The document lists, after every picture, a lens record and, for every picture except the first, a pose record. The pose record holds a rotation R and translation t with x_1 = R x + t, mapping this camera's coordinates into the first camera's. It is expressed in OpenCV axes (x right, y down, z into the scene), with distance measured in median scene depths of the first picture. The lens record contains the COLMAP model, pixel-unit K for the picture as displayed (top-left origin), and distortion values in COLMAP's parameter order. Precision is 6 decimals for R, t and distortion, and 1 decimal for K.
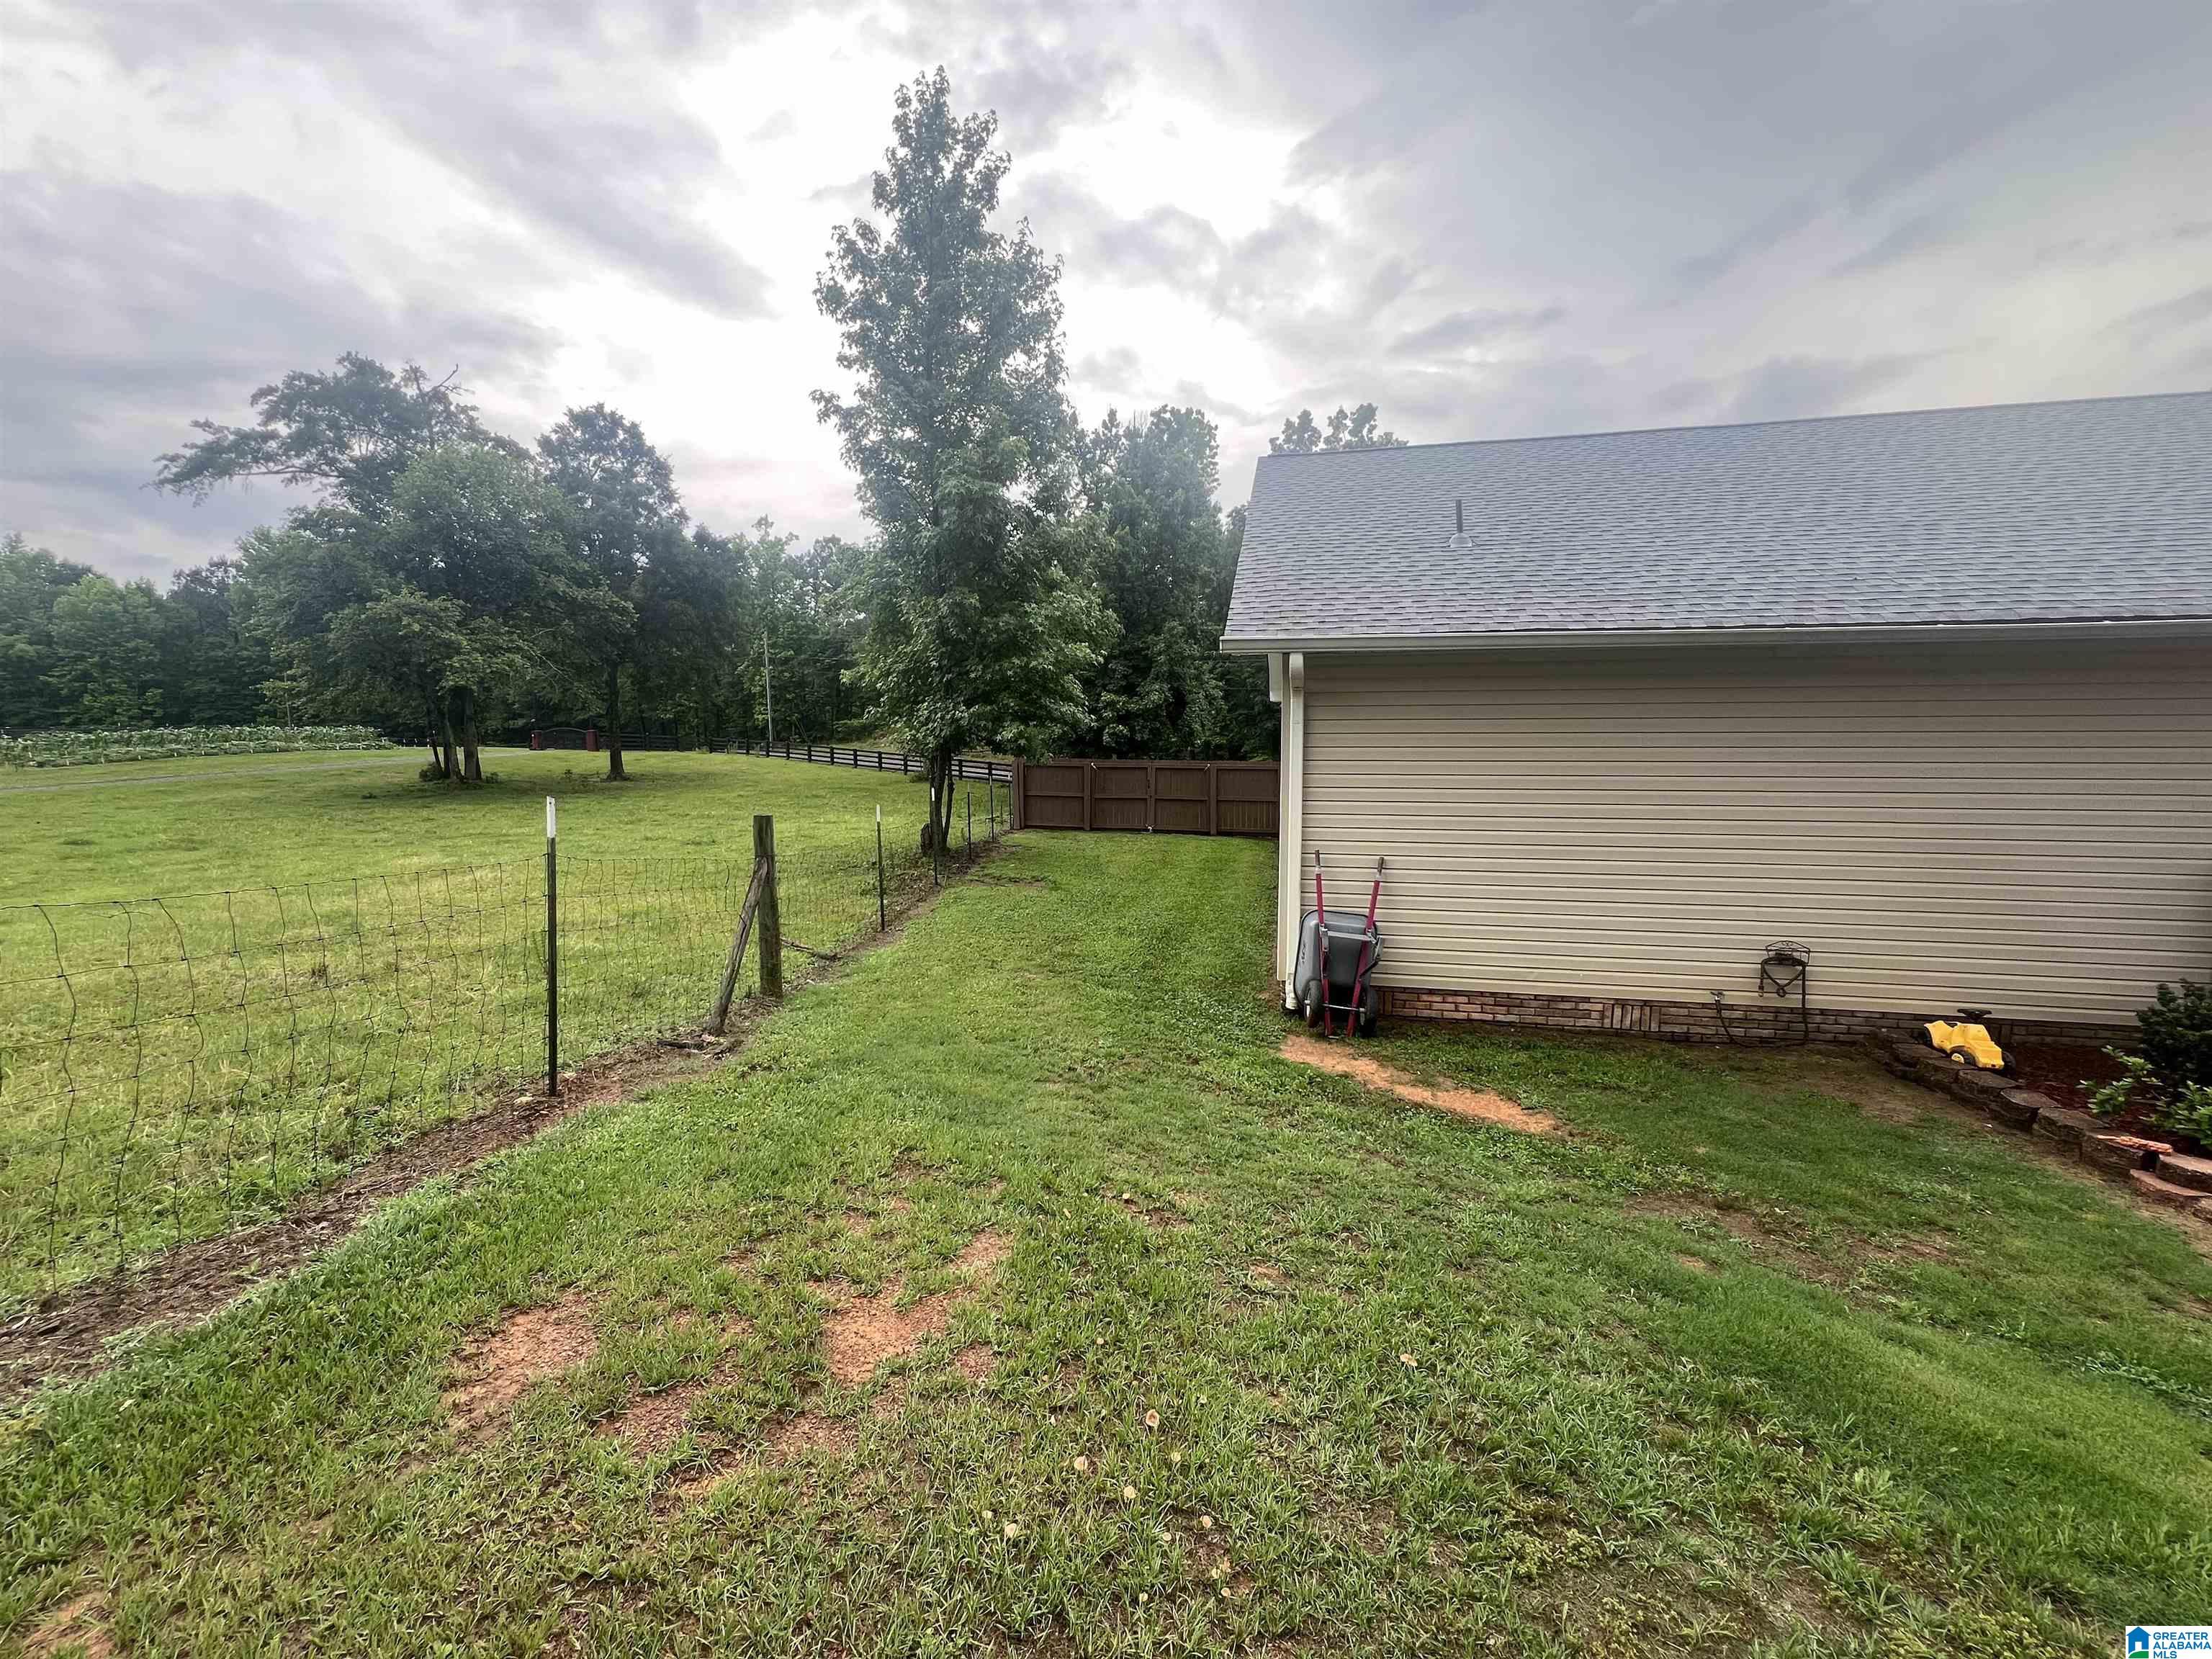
lens RADIAL K [[882.7, 0, 1095.3], [0, 882.7, 823.4], [0, 0, 1]] dist [-0.002928, 0.000154]
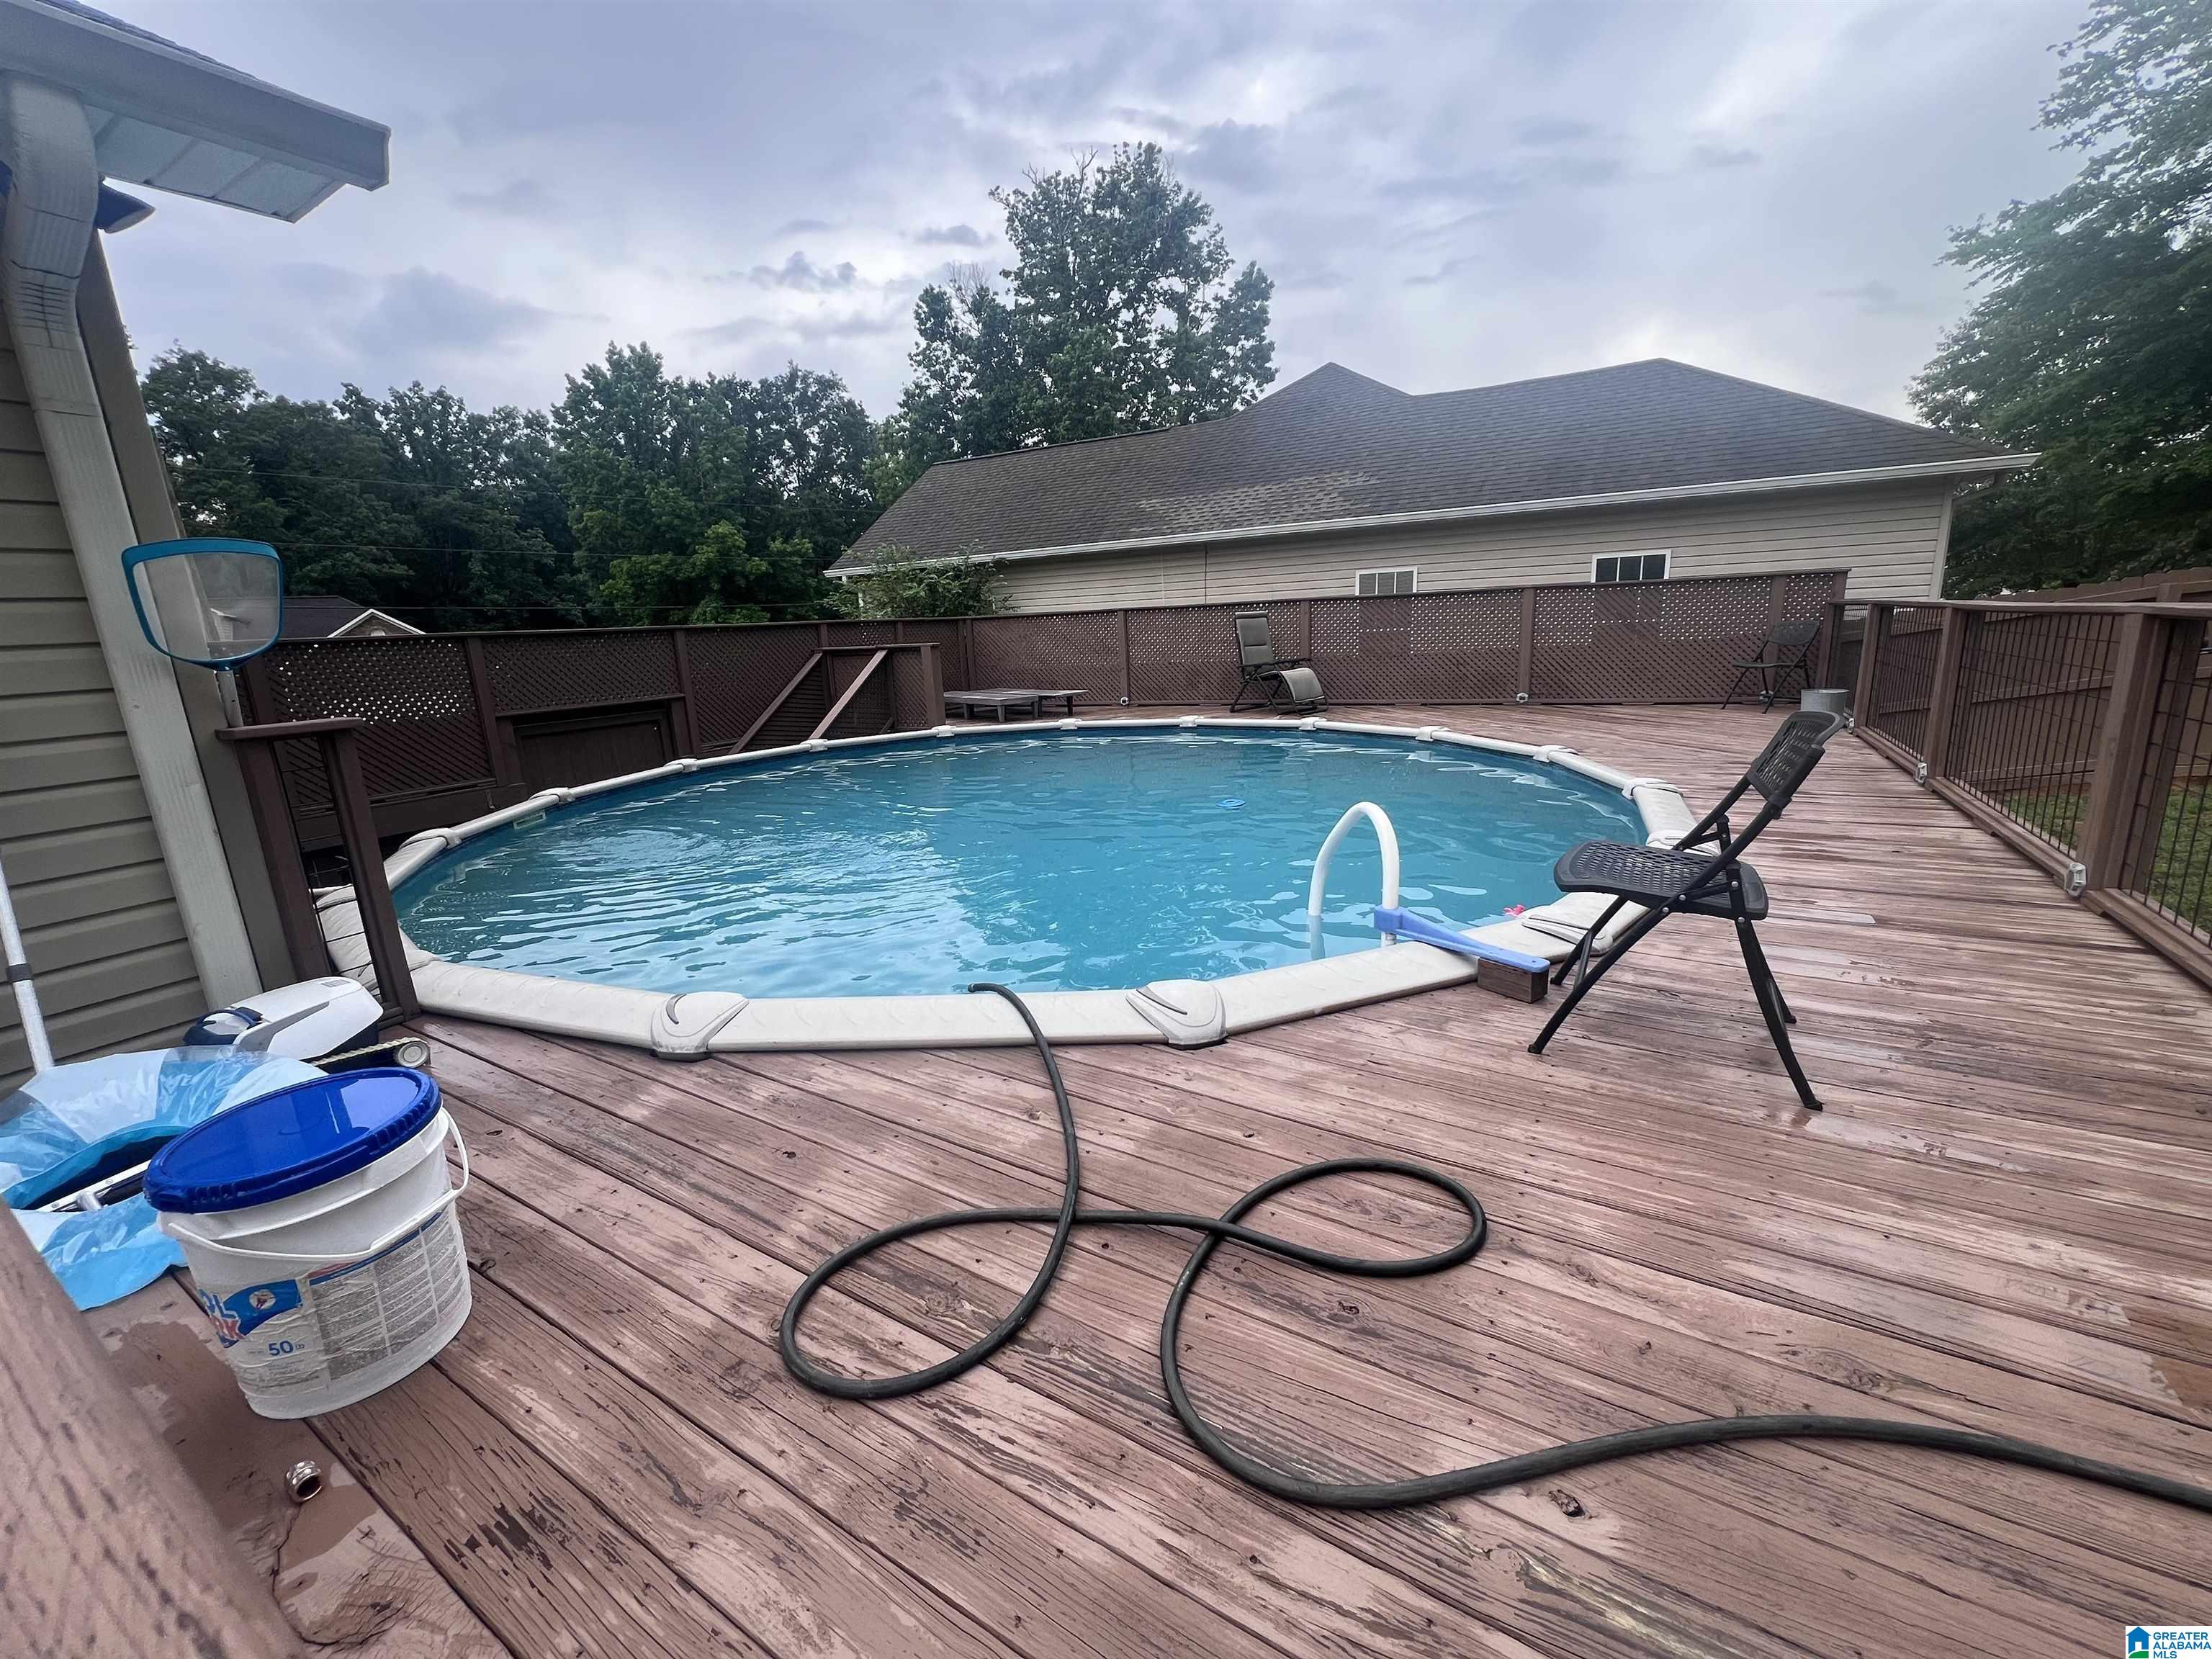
lens RADIAL K [[882.7, 0, 1097.6], [0, 882.7, 826.9], [0, 0, 1]] dist [-0.002928, 0.000154]
pose [[0.338542, -0.218803, 0.915158, 0.346616], [0.145438, 0.973068, 0.178847, 0.018662], [-0.929644, 0.072552, 0.361247, 0.061270]]
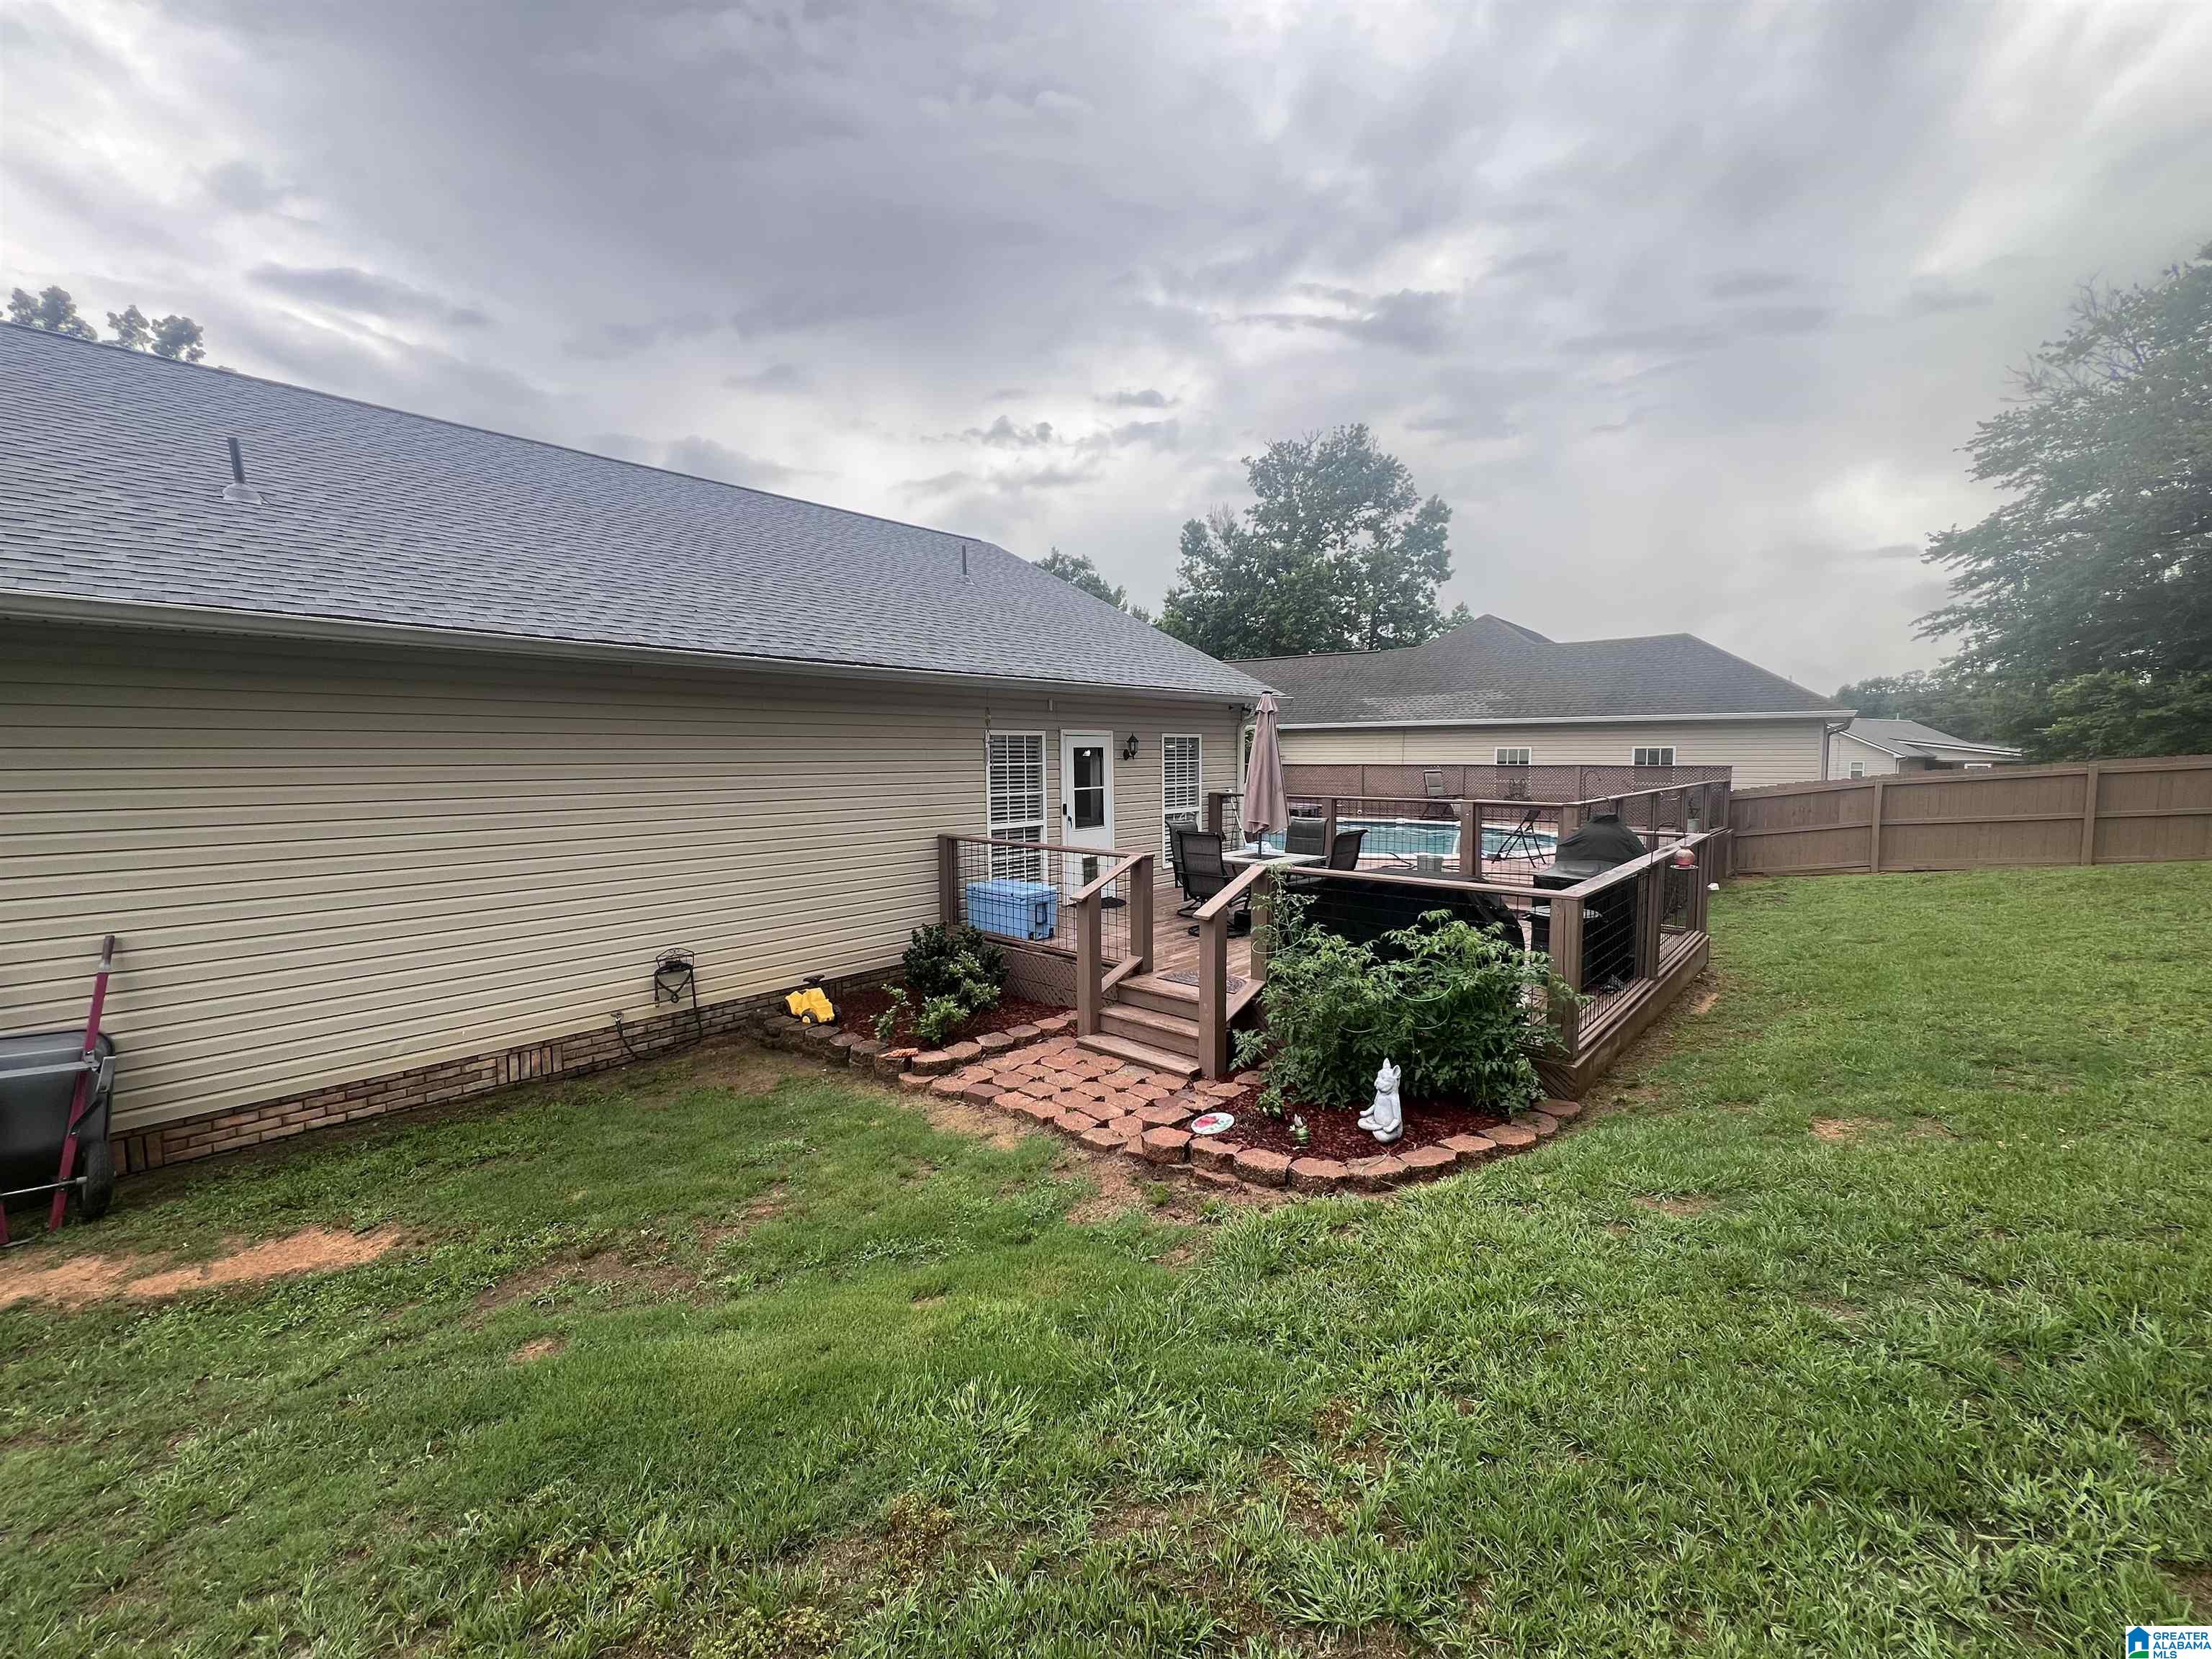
lens RADIAL K [[882.7, 0, 1091.1], [0, 882.7, 827.2], [0, 0, 1]] dist [-0.002928, 0.000154]
pose [[0.504495, -0.069321, 0.860627, 0.143312], [0.096121, 0.995085, 0.023805, 0.012917], [-0.858047, 0.070715, 0.508679, 0.033009]]
